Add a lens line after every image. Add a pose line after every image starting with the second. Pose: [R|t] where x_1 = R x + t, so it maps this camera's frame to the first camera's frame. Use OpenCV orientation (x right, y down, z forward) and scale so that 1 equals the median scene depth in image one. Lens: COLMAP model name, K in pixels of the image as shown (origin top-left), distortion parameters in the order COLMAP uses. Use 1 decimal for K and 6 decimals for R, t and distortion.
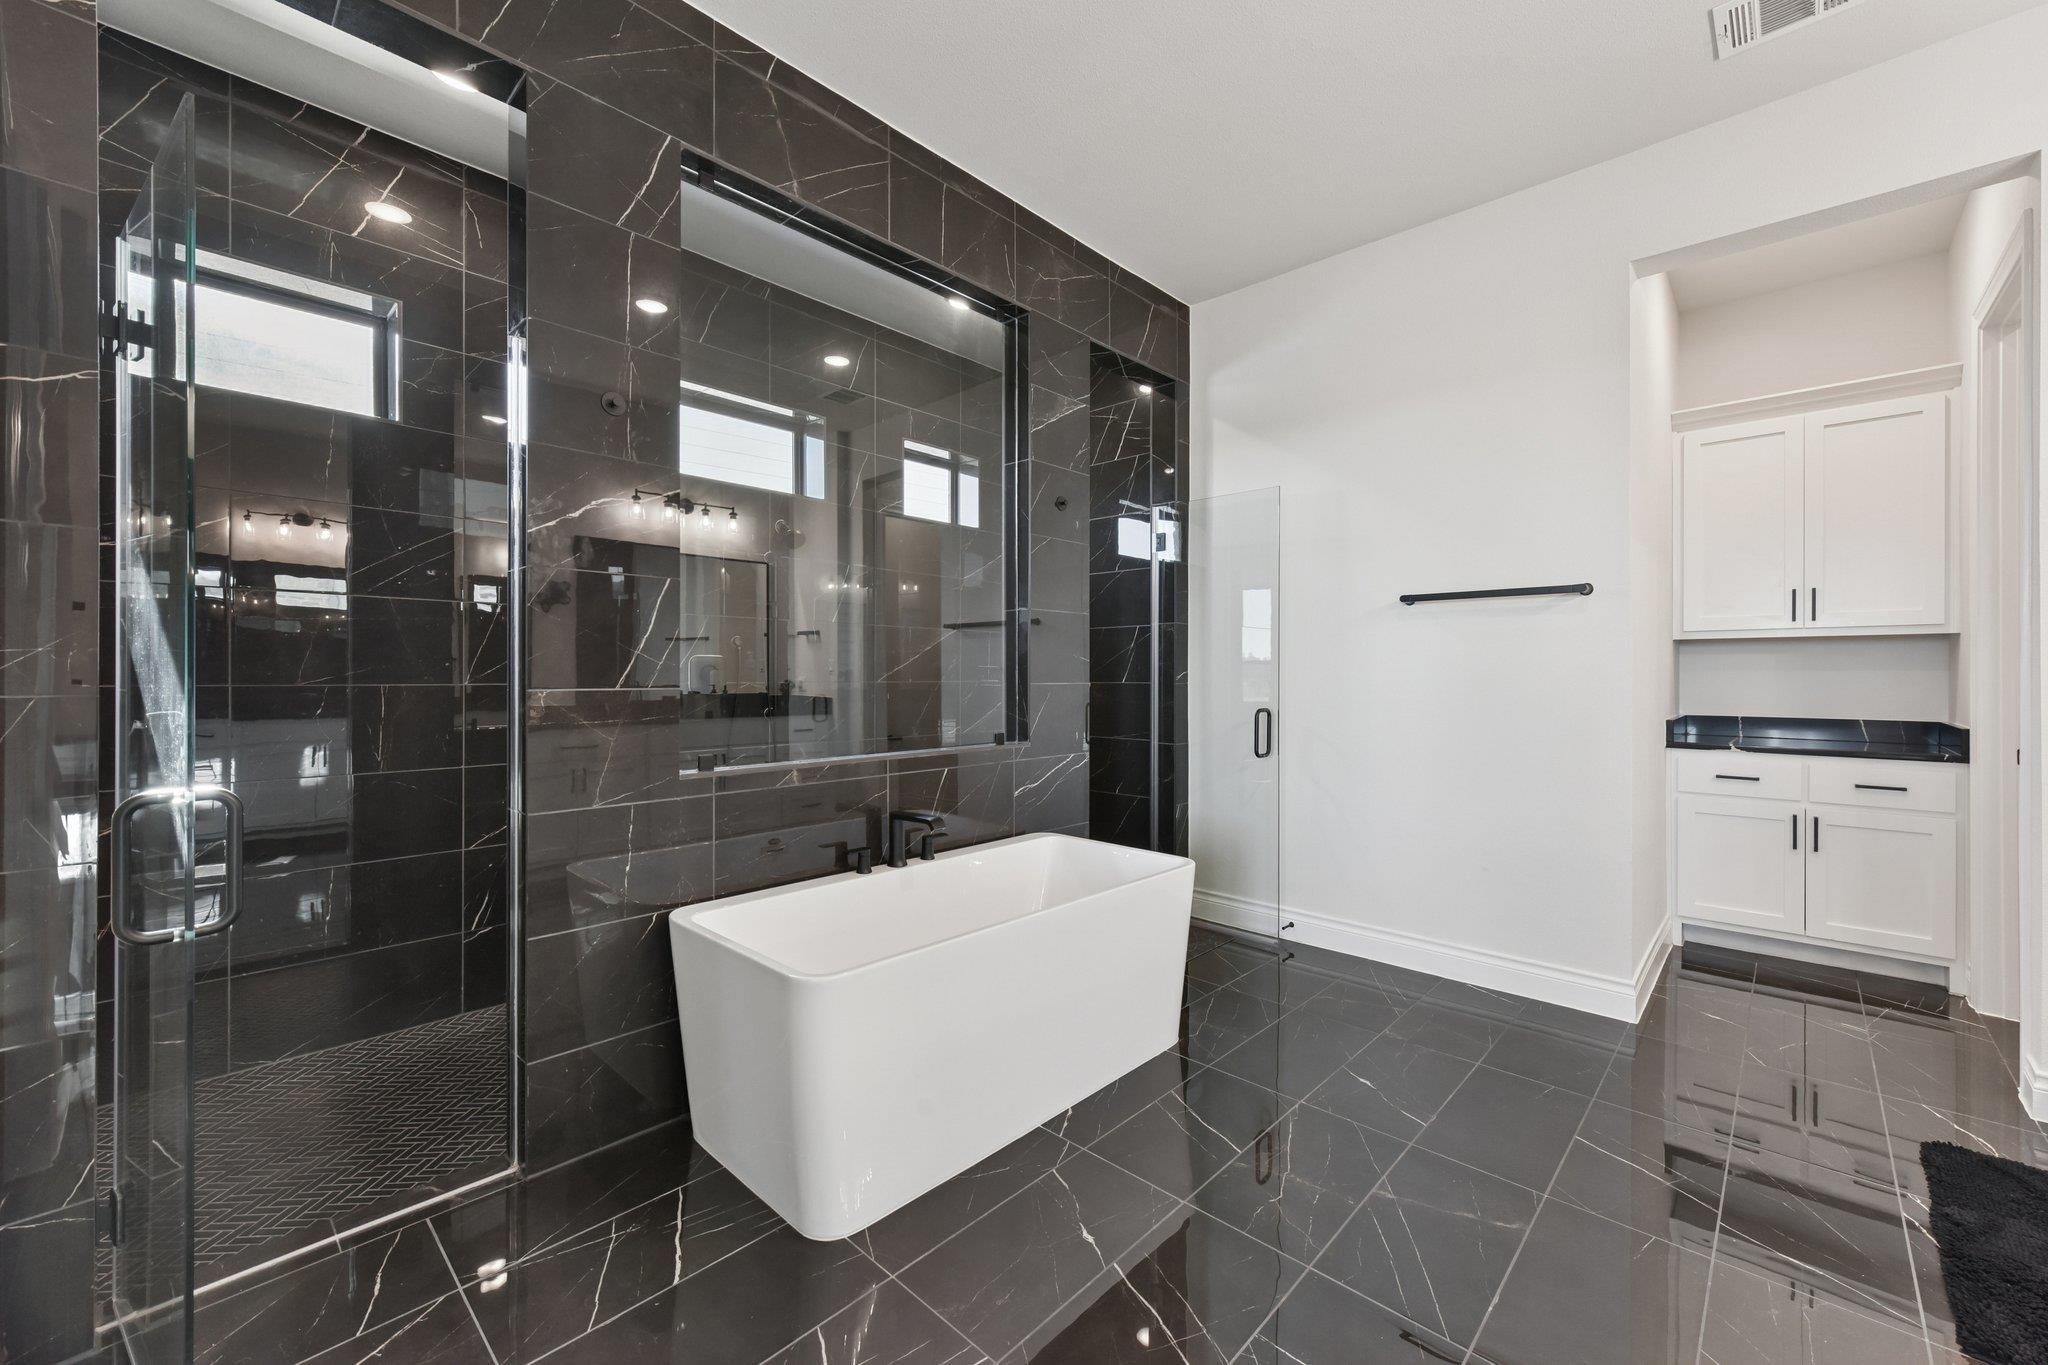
lens RADIAL K [[814.8, 0, 1032.4], [0, 814.8, 679.0], [0, 0, 1]] dist [0.008272, -0.001398]
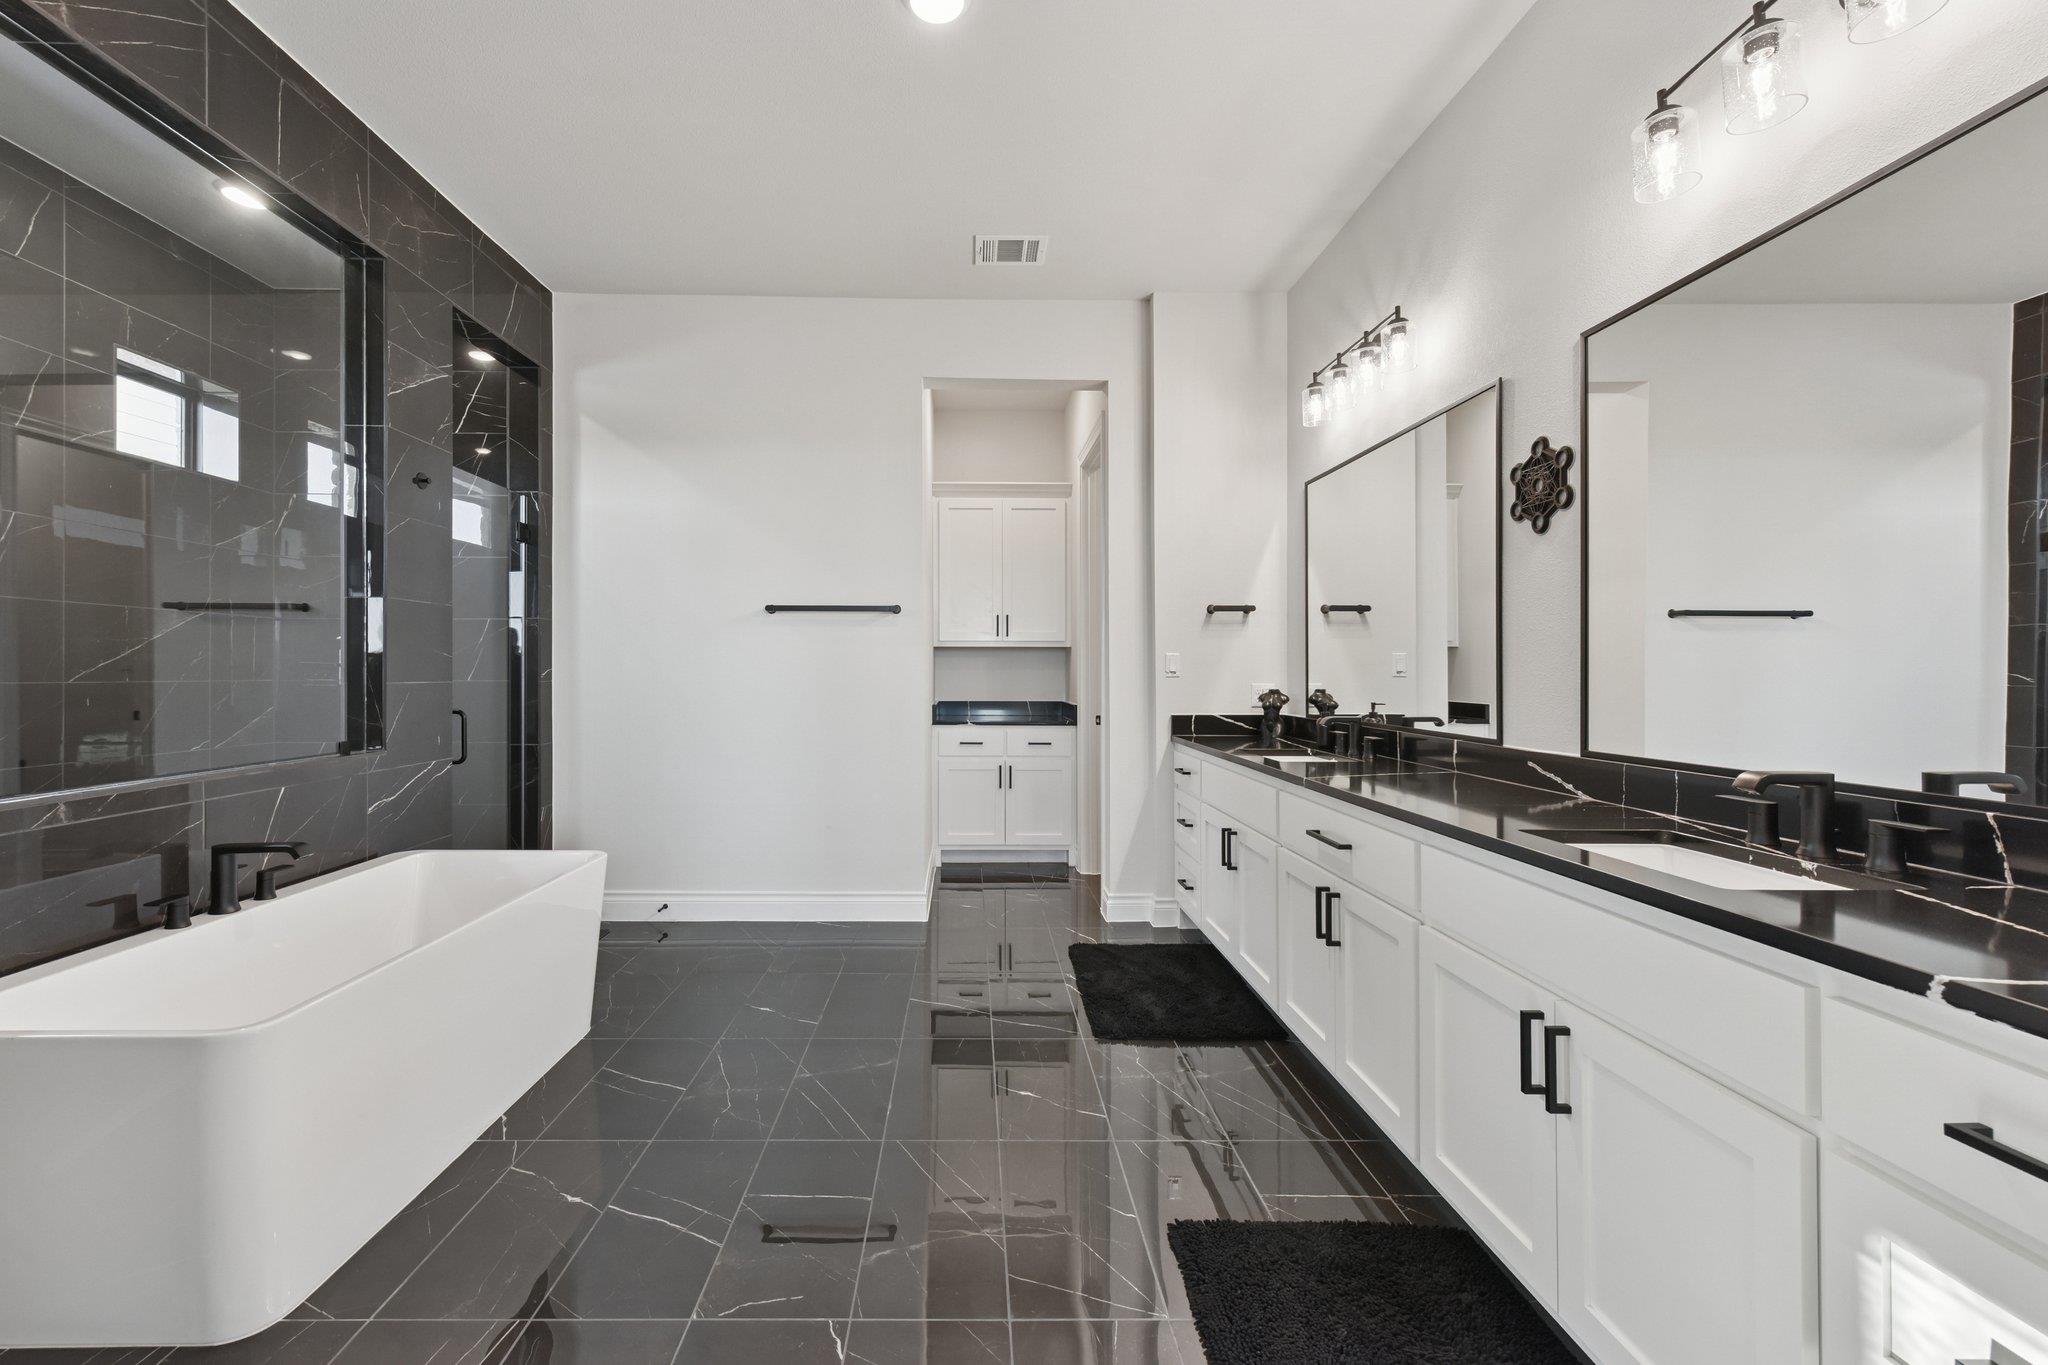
lens RADIAL K [[814.8, 0, 975.1], [0, 814.8, 672.8], [0, 0, 1]] dist [0.008272, -0.001398]
pose [[0.732583, -0.000777, 0.680677, -0.128006], [0.002786, 0.999994, -0.001857, -0.001574], [-0.680672, 0.003256, 0.732581, -0.066730]]
